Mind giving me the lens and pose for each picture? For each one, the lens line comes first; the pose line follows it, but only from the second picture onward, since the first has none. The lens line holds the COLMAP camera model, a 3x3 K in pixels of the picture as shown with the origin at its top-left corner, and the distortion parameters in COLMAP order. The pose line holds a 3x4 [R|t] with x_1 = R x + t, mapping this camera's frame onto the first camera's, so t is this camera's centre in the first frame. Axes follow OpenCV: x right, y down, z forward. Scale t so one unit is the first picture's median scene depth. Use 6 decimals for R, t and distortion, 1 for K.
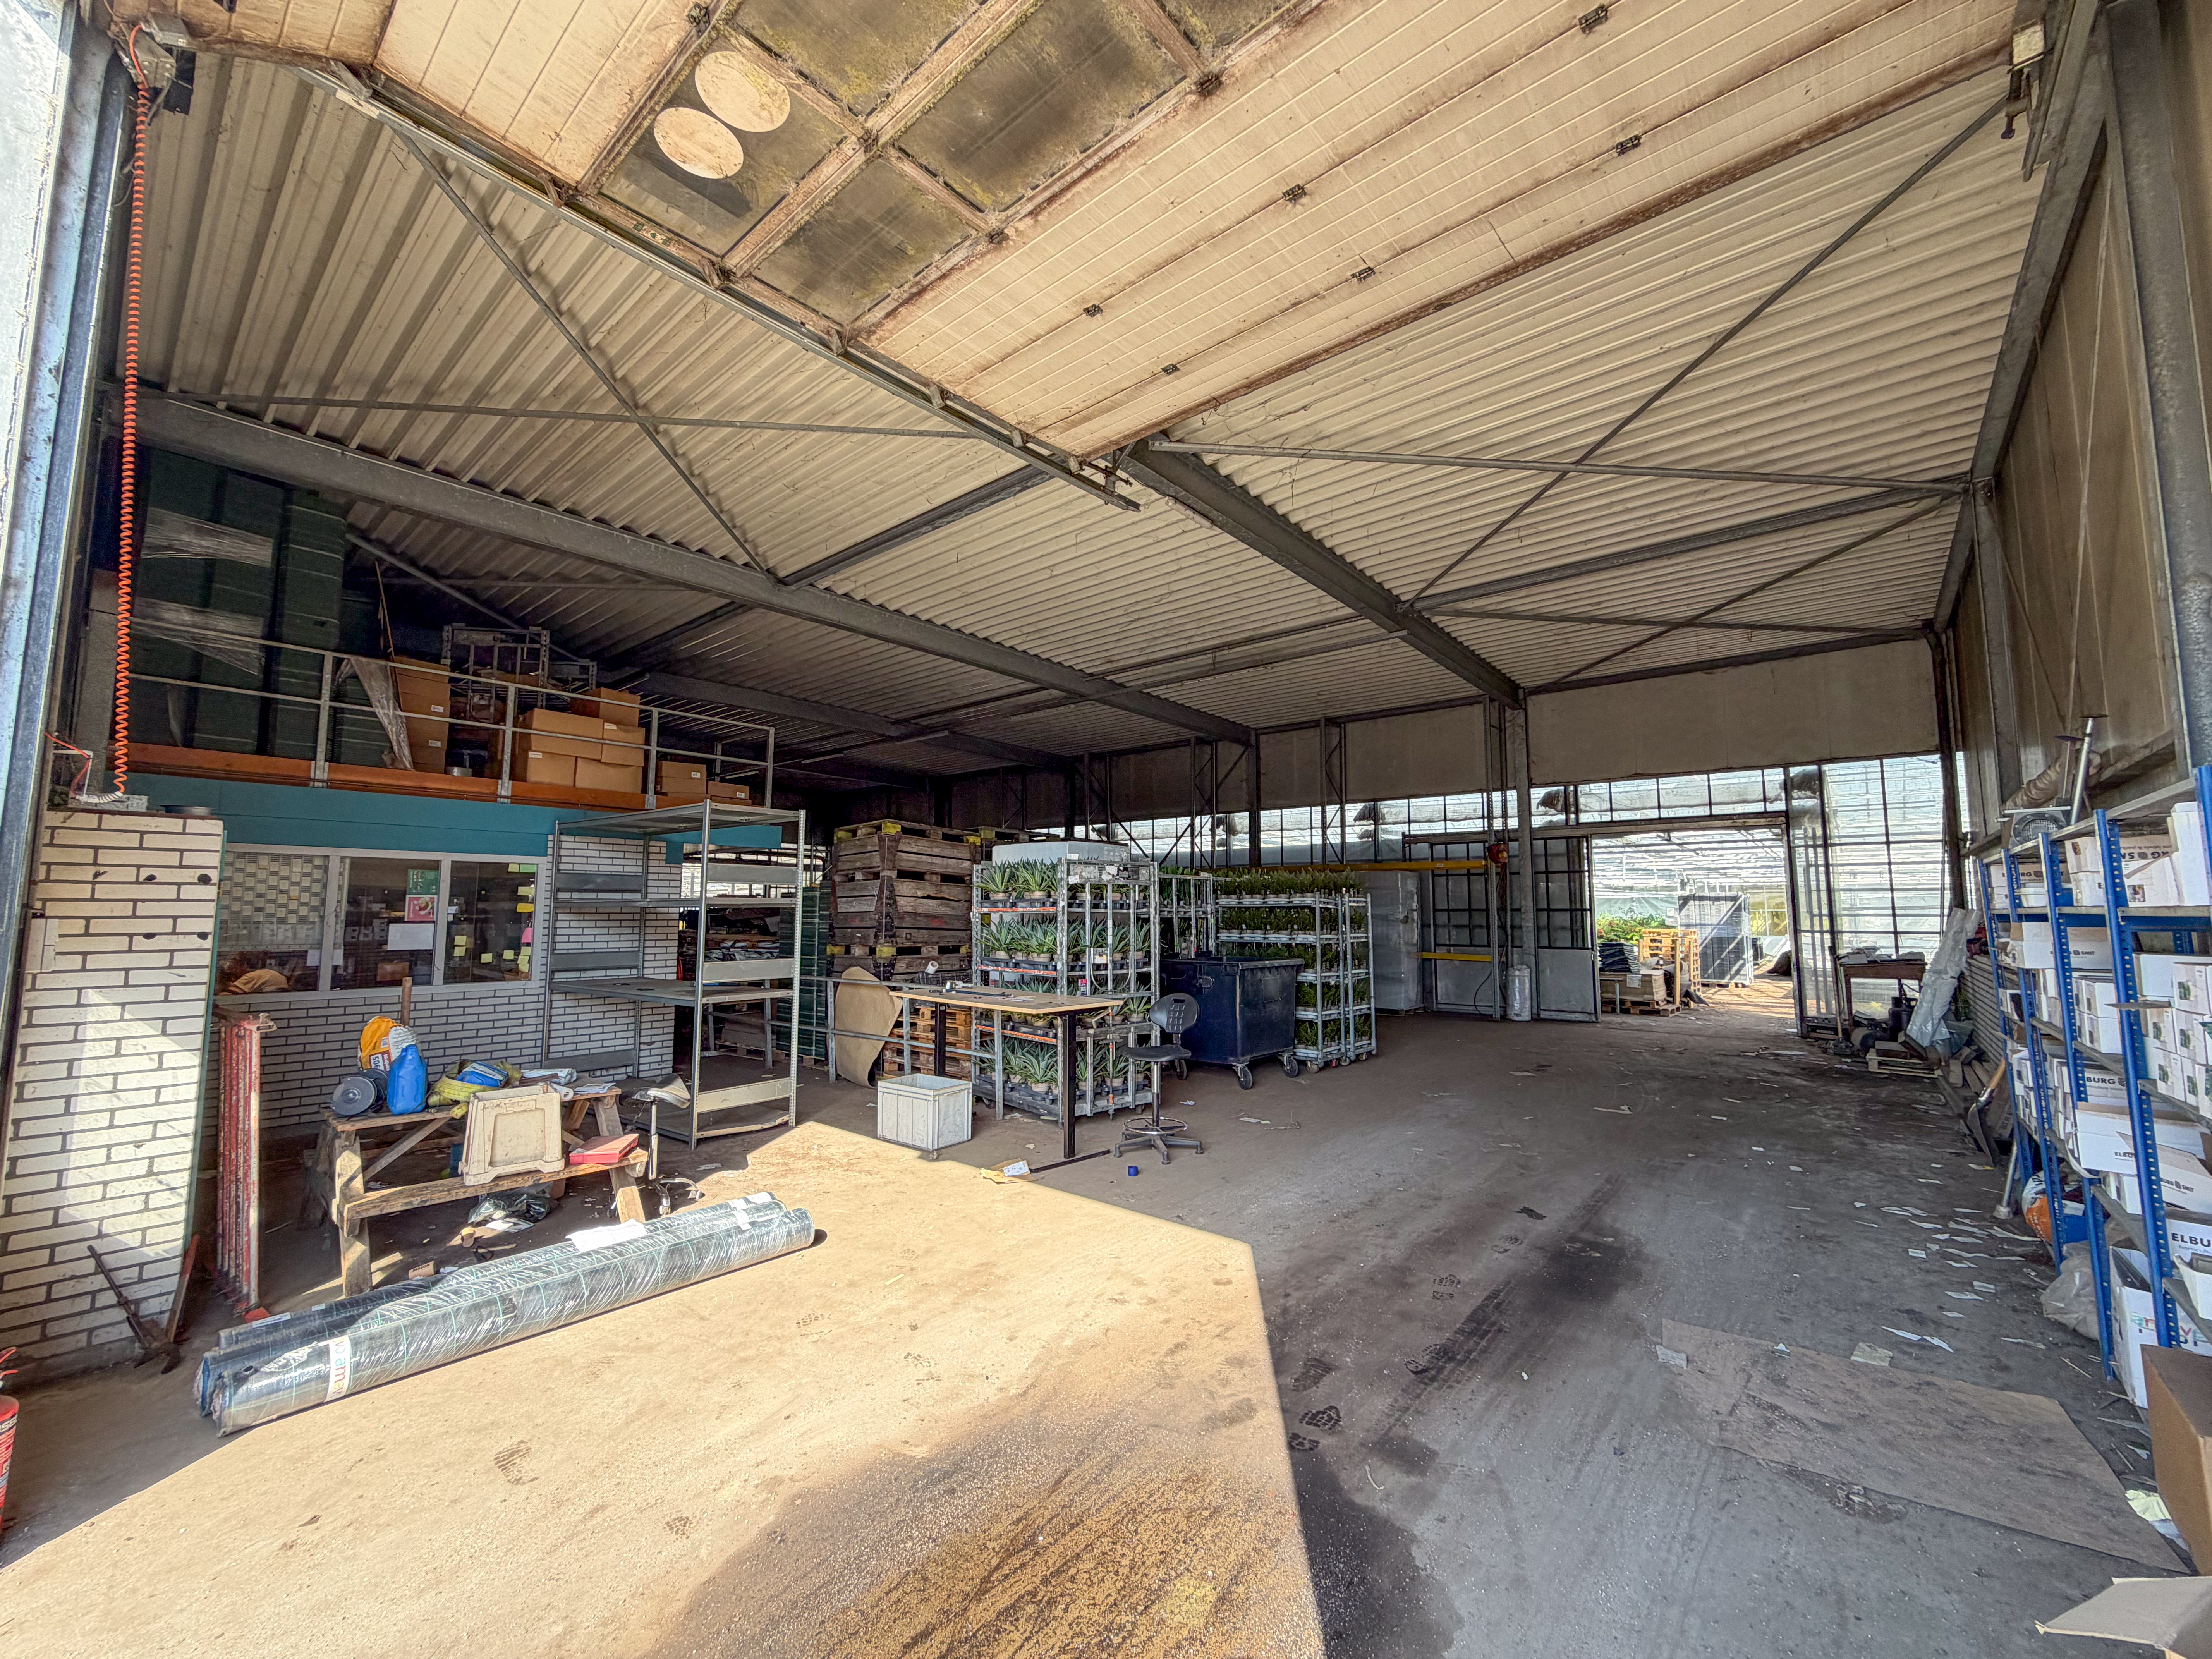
lens RADIAL K [[877.8, 0, 1106.0], [0, 877.8, 829.5], [0, 0, 1]] dist [0.000291, -0.000053]
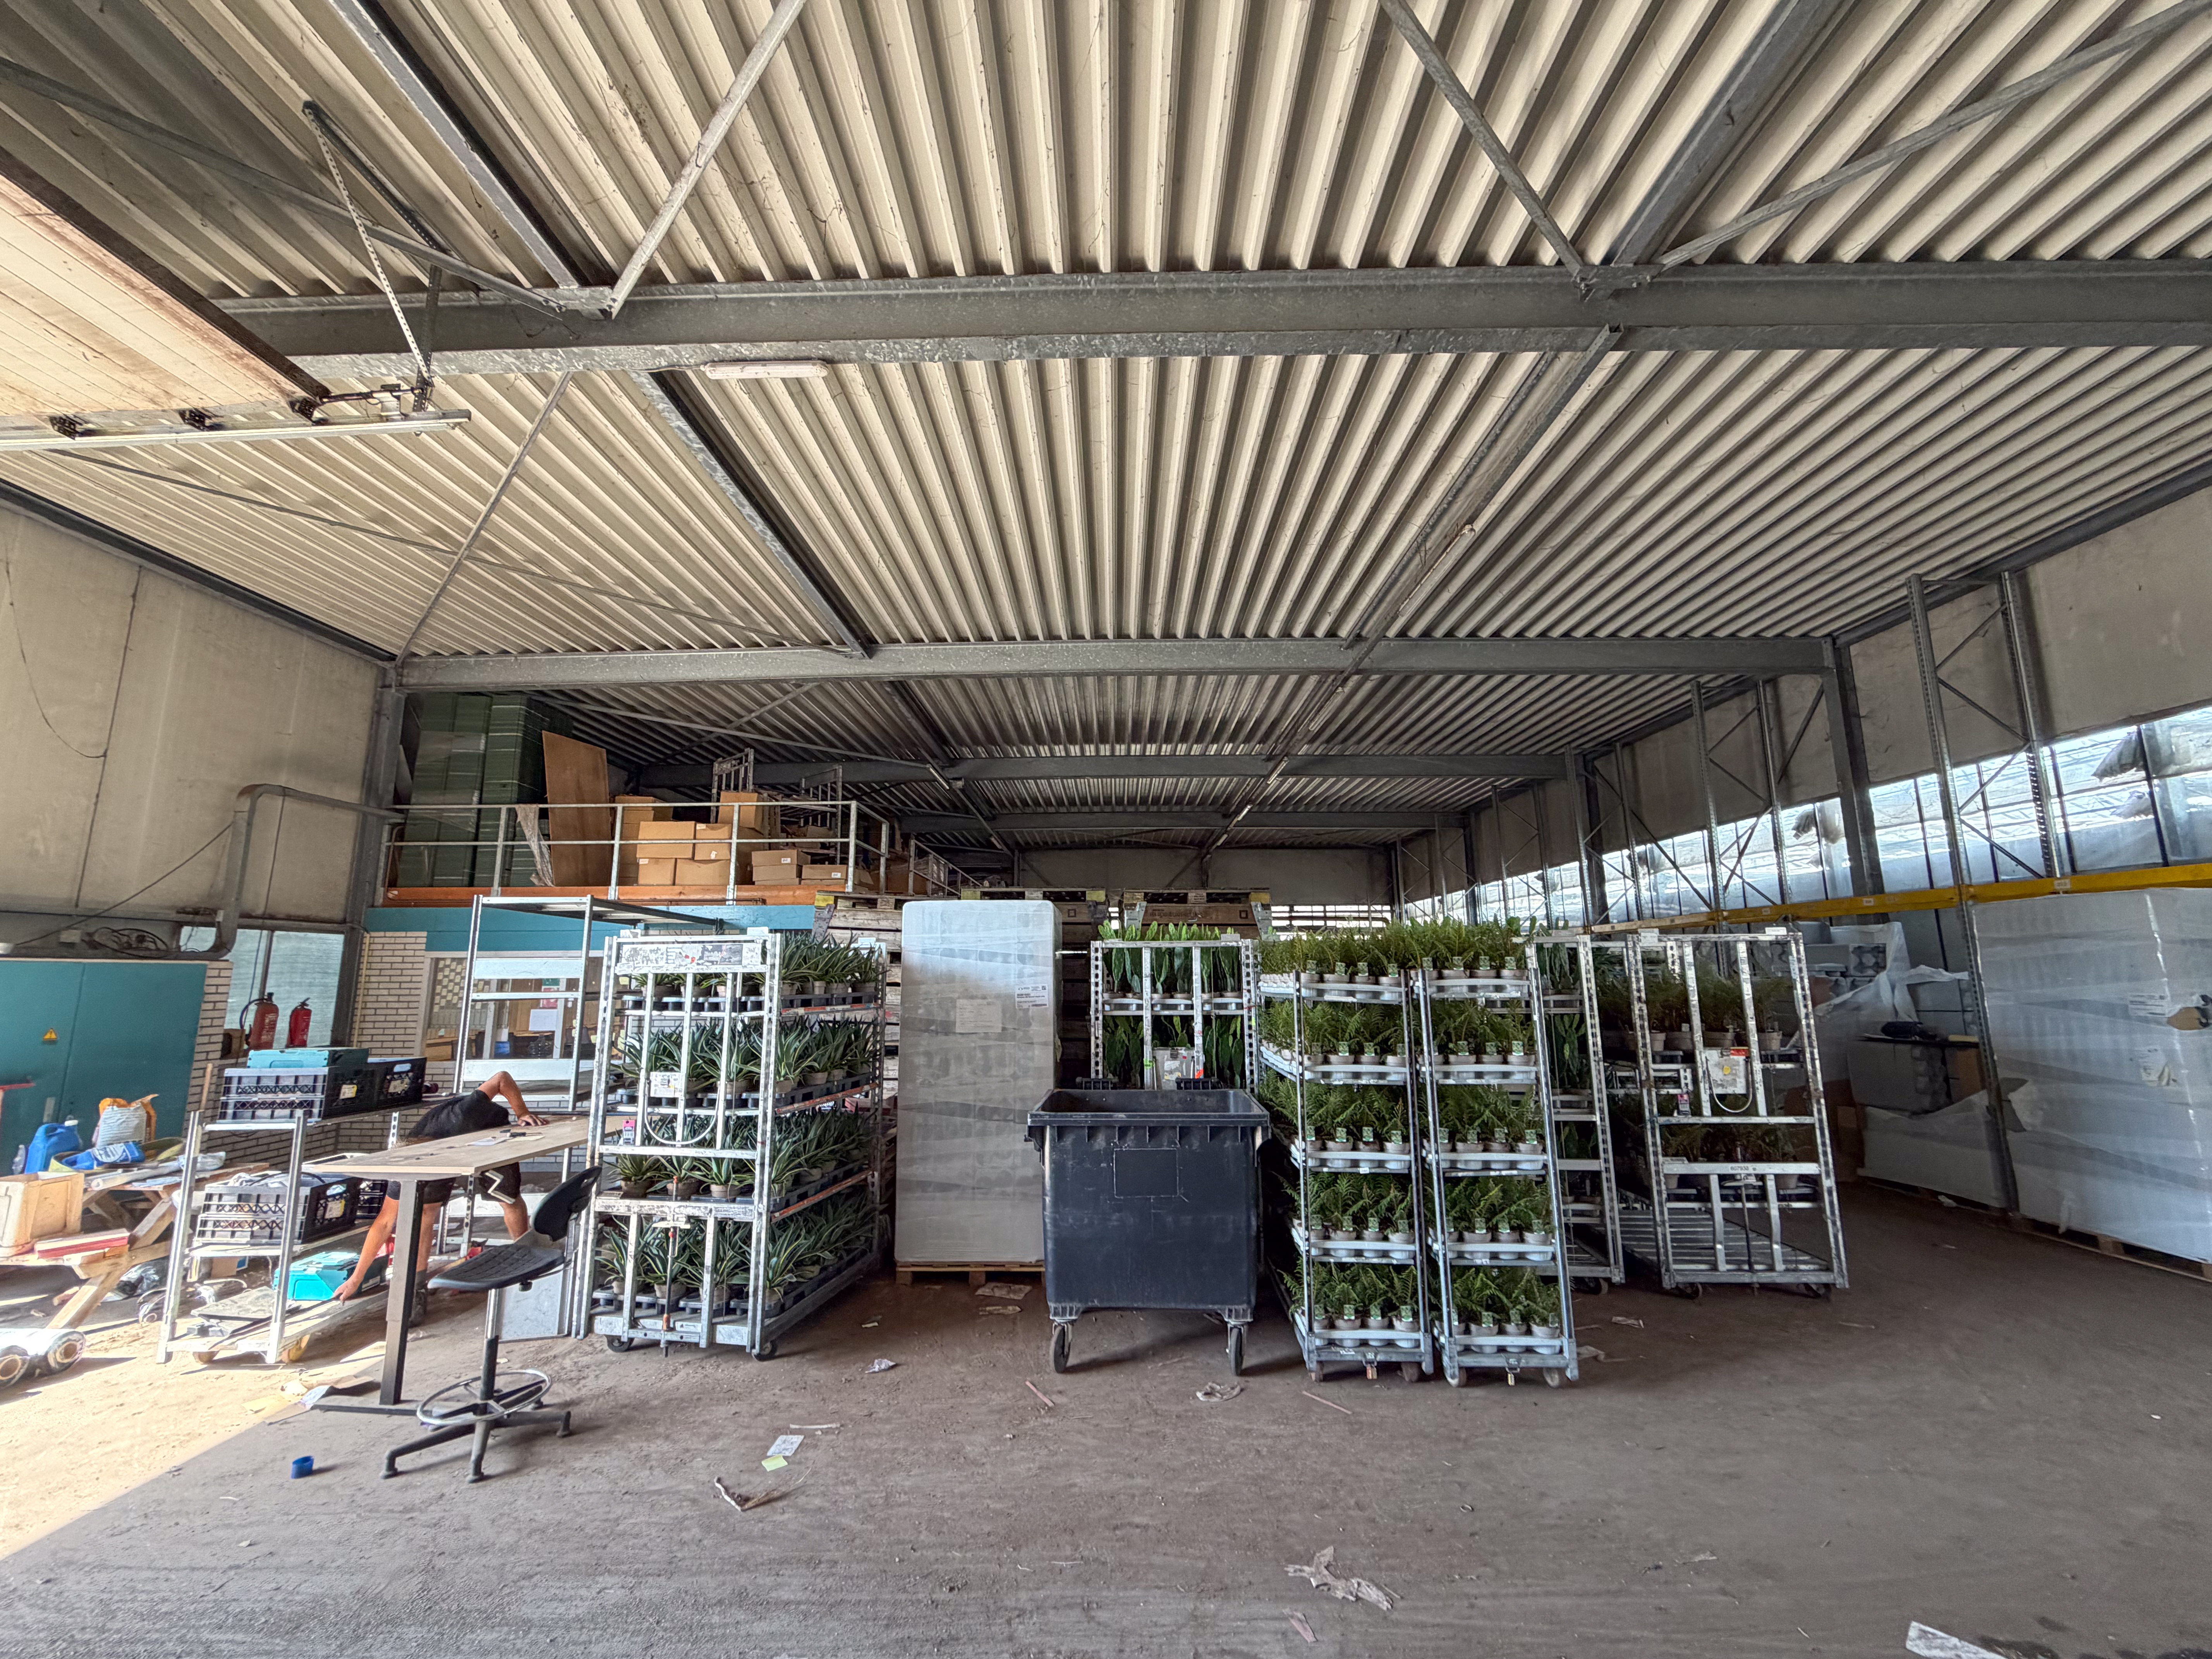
lens RADIAL K [[877.8, 0, 1106.0], [0, 877.8, 829.5], [0, 0, 1]] dist [0.000291, -0.000053]
pose [[0.634066, -0.132205, -0.761893, 0.555789], [0.080480, 0.991208, -0.105019, 0.039435], [0.769079, 0.005272, 0.639132, 0.643012]]
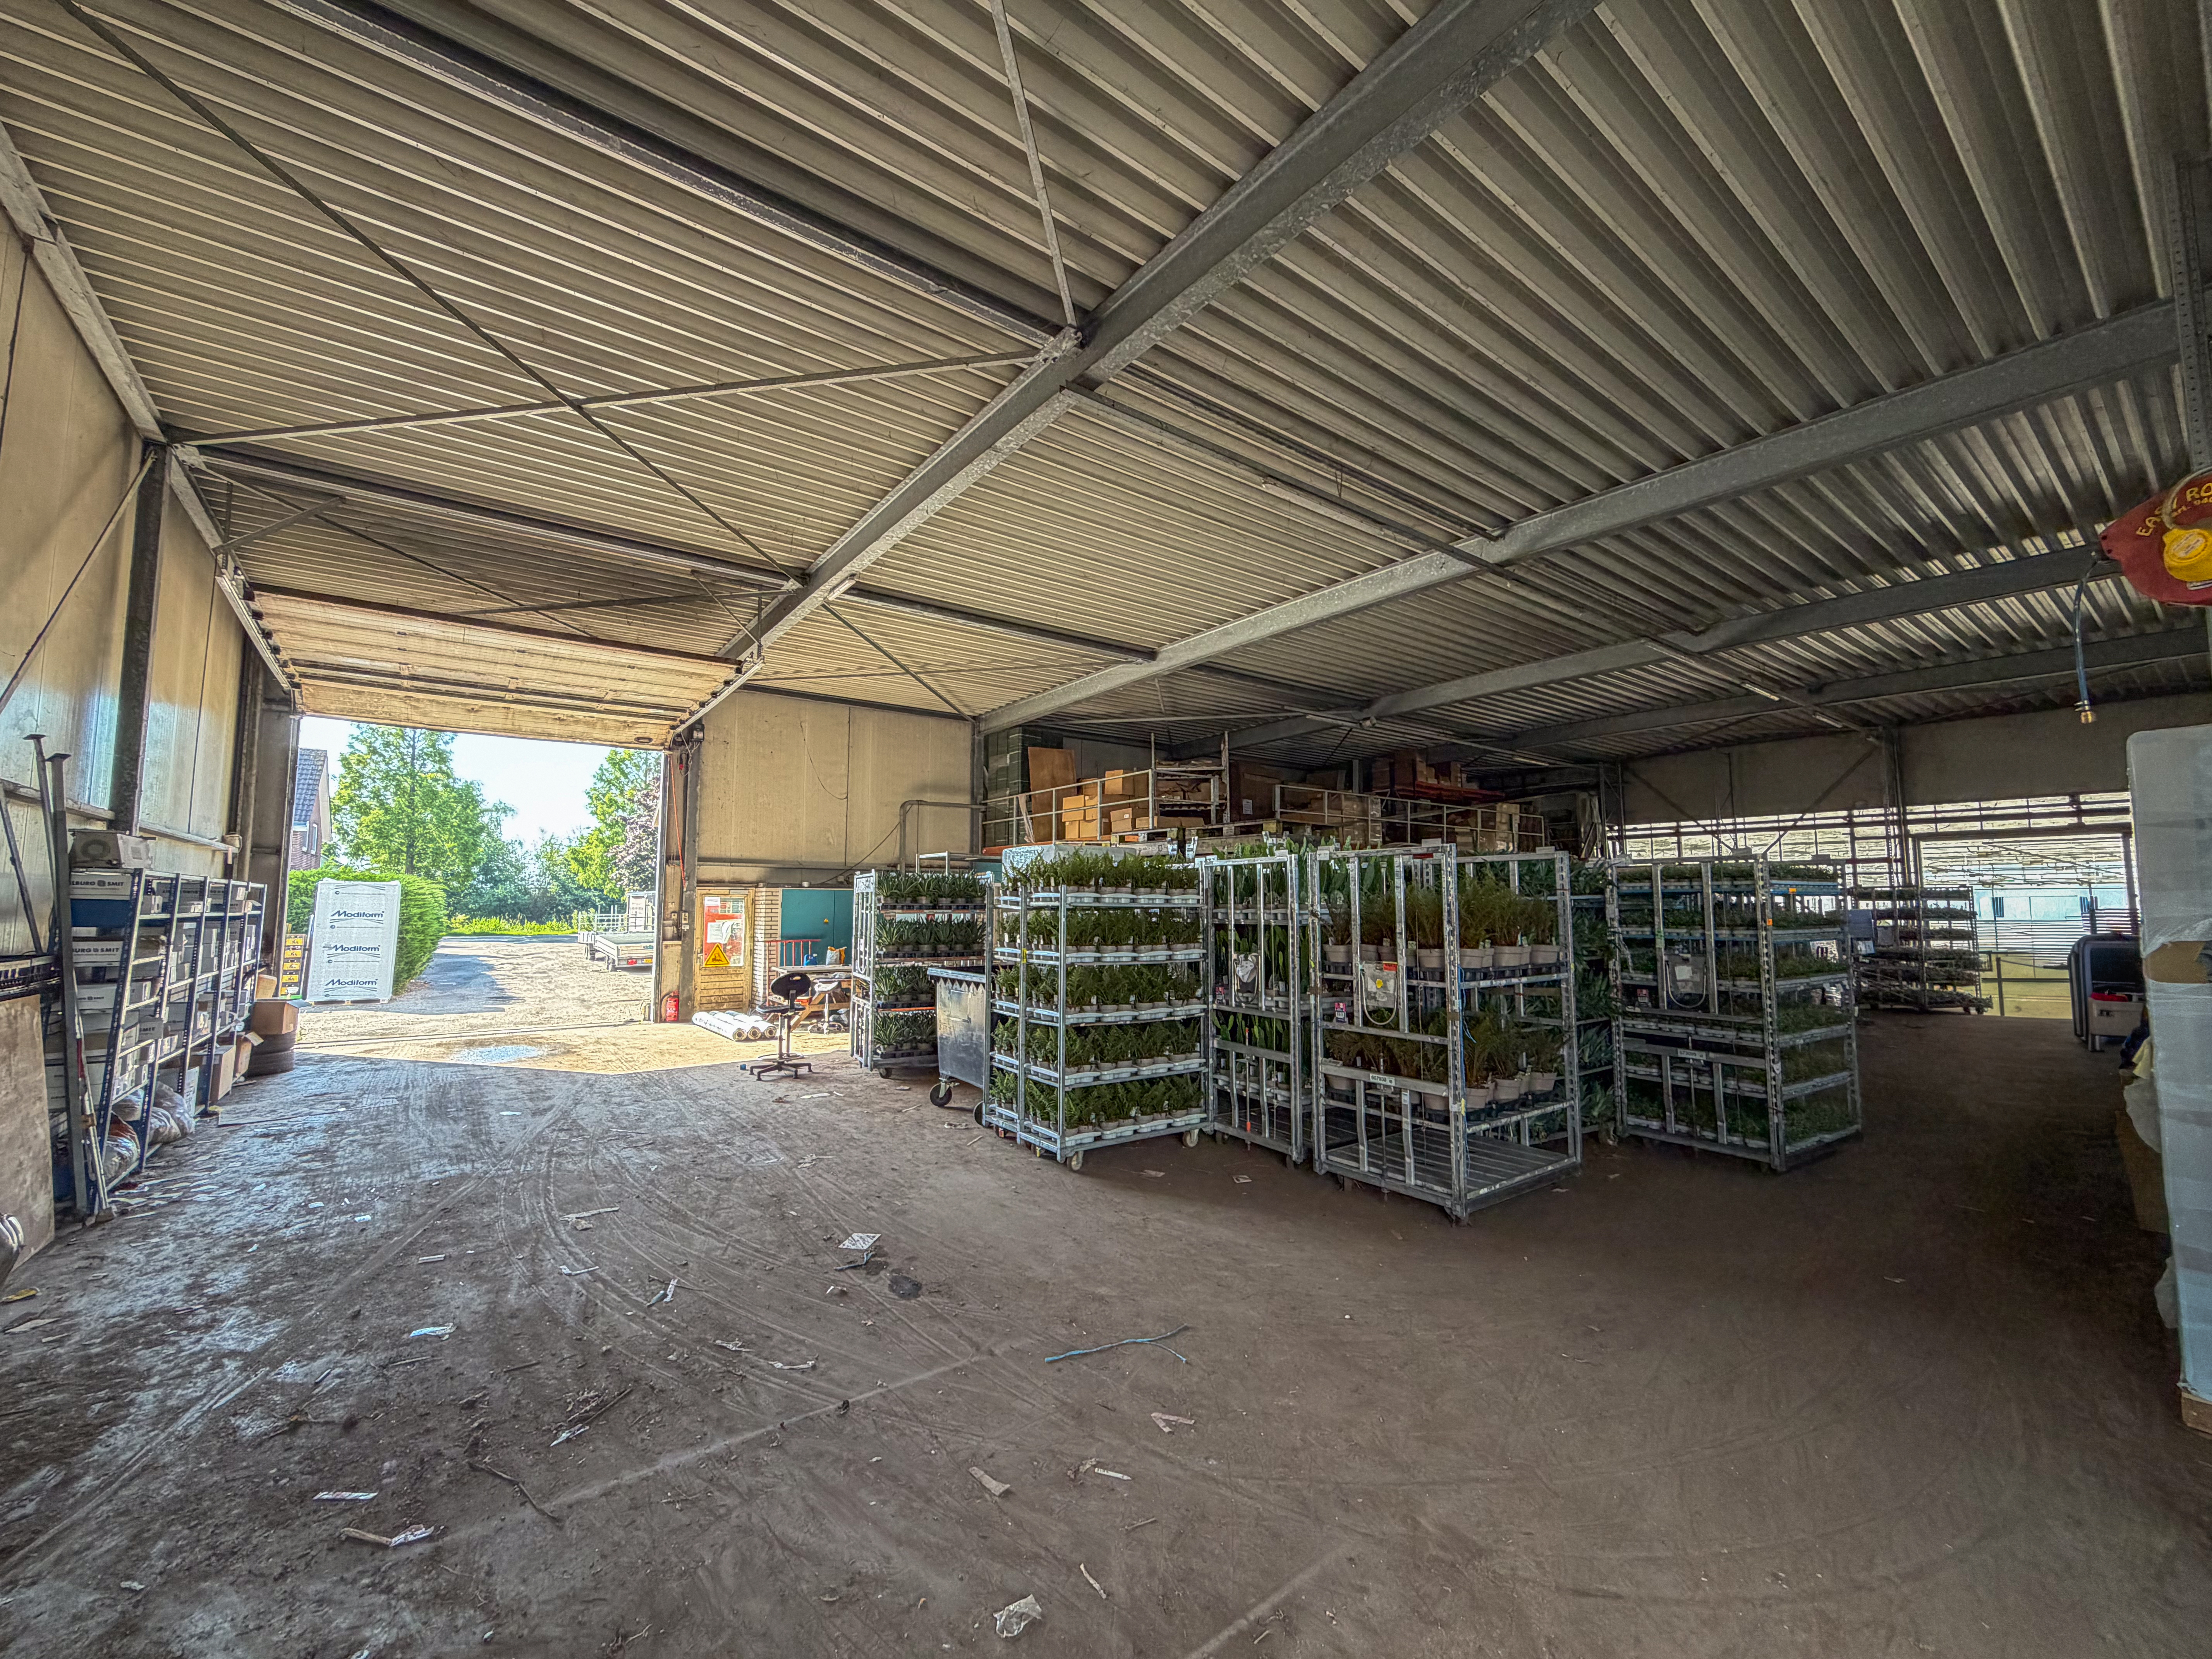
lens RADIAL K [[877.8, 0, 1106.0], [0, 877.8, 829.5], [0, 0, 1]] dist [0.000291, -0.000053]
pose [[-0.212365, -0.084065, -0.973568, 0.961180], [0.092901, 0.990043, -0.105752, 0.111082], [0.972764, -0.112903, -0.202441, 1.272853]]
